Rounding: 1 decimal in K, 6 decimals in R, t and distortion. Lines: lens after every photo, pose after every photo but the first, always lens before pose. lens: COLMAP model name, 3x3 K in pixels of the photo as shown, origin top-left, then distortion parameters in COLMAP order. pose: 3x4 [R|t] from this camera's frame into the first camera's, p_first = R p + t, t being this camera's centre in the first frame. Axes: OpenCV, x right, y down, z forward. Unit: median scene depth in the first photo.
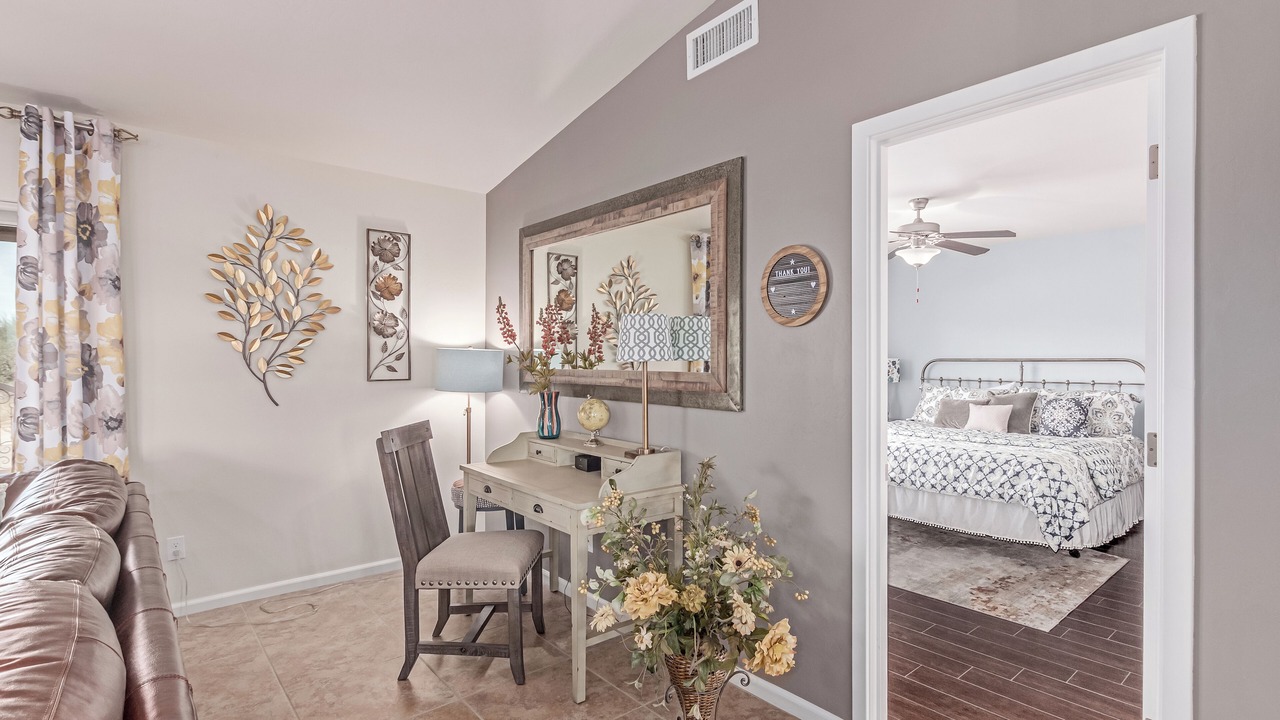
lens RADIAL K [[614.8, 0, 668.9], [0, 614.8, 363.5], [0, 0, 1]] dist [0.004714, -0.000122]
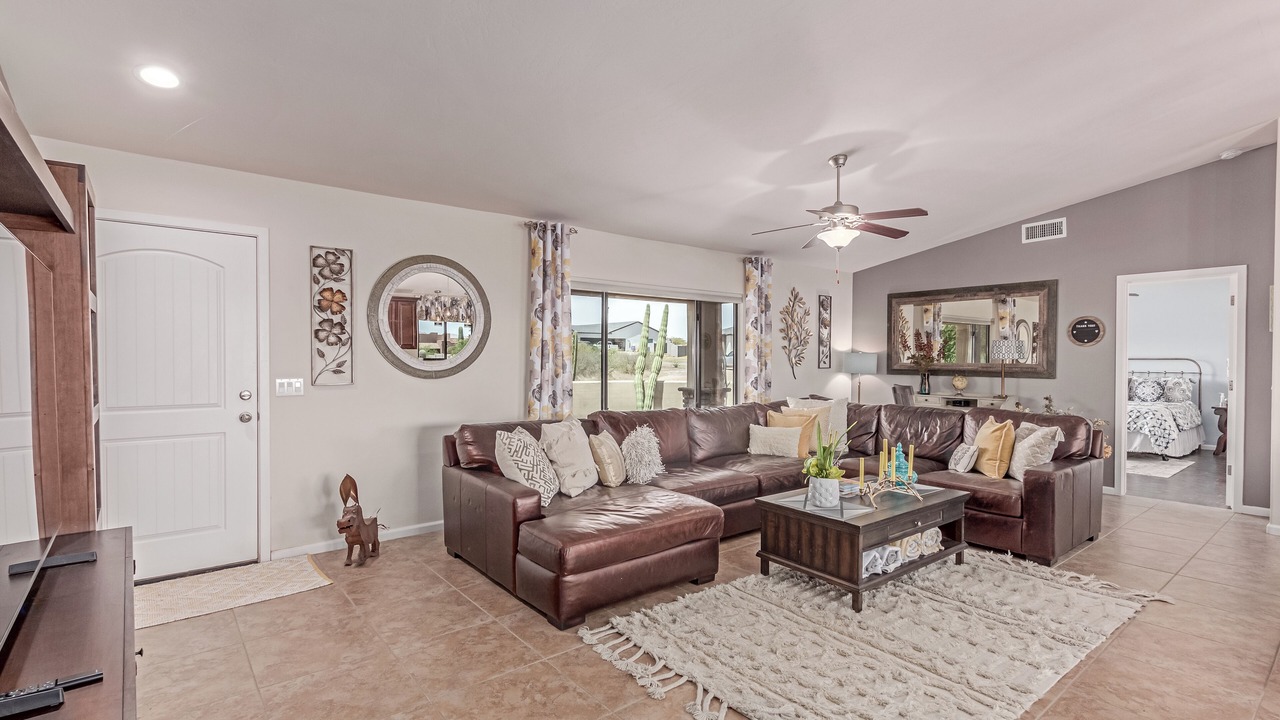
lens RADIAL K [[602.6, 0, 646.1], [0, 602.6, 365.5], [0, 0, 1]] dist [0.004448, -0.001009]
pose [[0.999311, 0.002713, -0.037020, -0.893915], [-0.002453, 0.999972, 0.007057, 0.005445], [0.037038, -0.006962, 0.999290, -0.944323]]
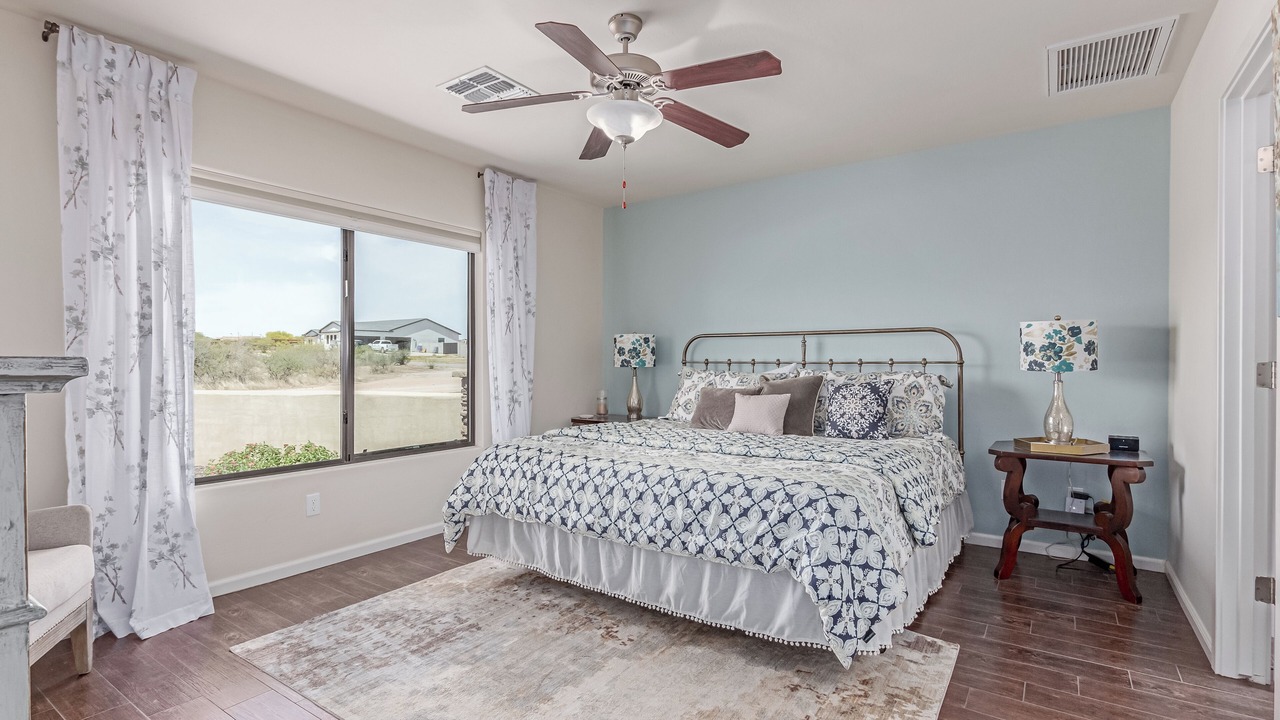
lens RADIAL K [[602.6, 0, 646.1], [0, 602.6, 365.5], [0, 0, 1]] dist [0.004448, -0.001009]
pose [[0.969898, -0.003027, 0.243493, 0.308202], [0.002232, 0.999991, 0.003541, 0.042706], [-0.243502, -0.002891, 0.969896, 0.500026]]
